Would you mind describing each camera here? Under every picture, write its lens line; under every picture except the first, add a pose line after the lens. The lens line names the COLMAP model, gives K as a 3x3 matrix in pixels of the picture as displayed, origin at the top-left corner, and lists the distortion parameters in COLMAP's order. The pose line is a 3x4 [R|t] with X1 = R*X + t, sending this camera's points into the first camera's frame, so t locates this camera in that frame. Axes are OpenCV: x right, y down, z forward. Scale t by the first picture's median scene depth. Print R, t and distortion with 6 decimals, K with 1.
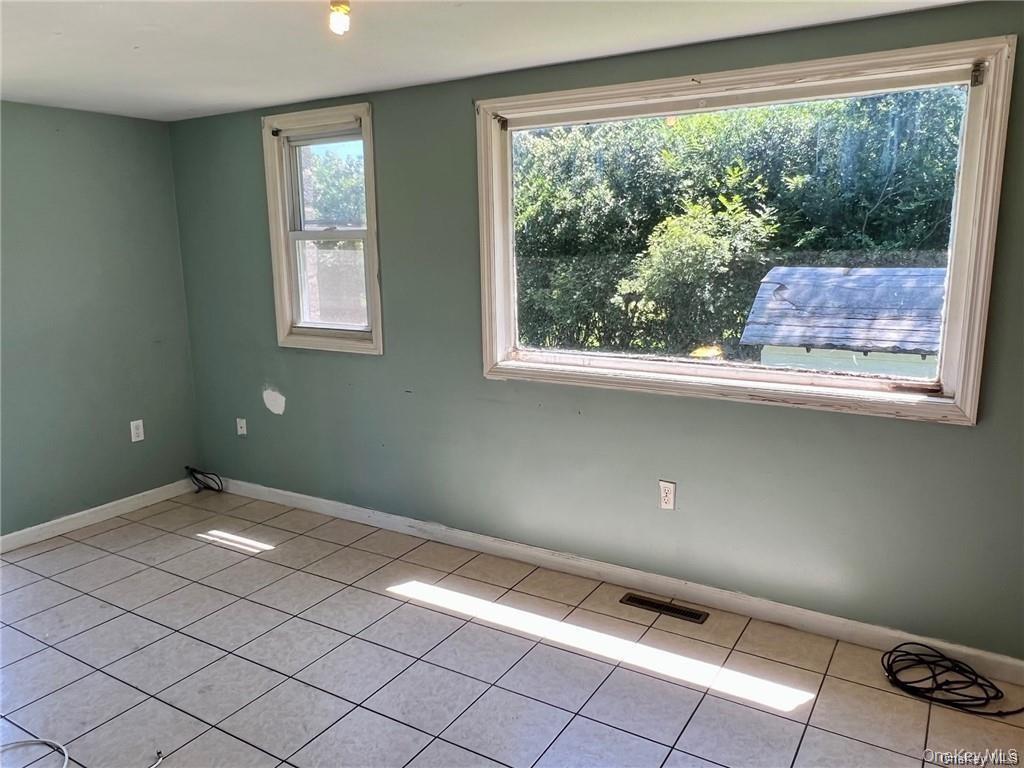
lens RADIAL K [[758.4, 0, 491.8], [0, 758.4, 378.8], [0, 0, 1]] dist [0.010165, -0.018306]
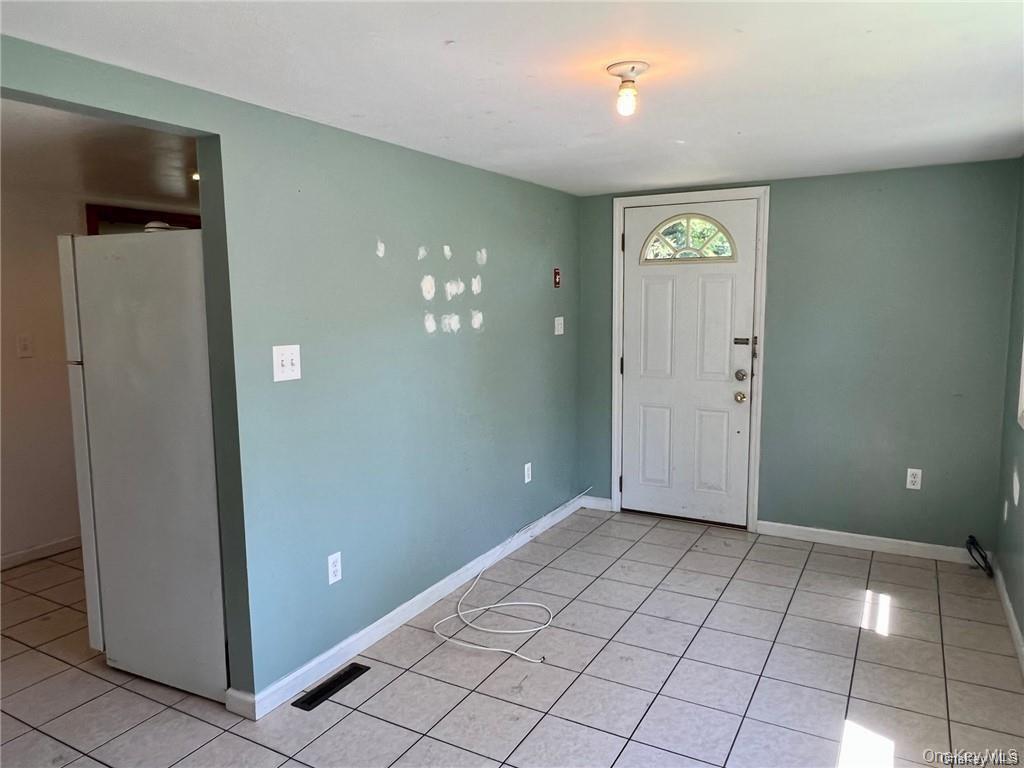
lens RADIAL K [[711.9, 0, 508.4], [0, 711.9, 385.6], [0, 0, 1]] dist [0.009927, -0.003790]
pose [[0.048910, 0.140024, -0.988939, 0.440819], [-0.169255, 0.976967, 0.129958, -0.087628], [0.984358, 0.161027, 0.071483, 0.424618]]
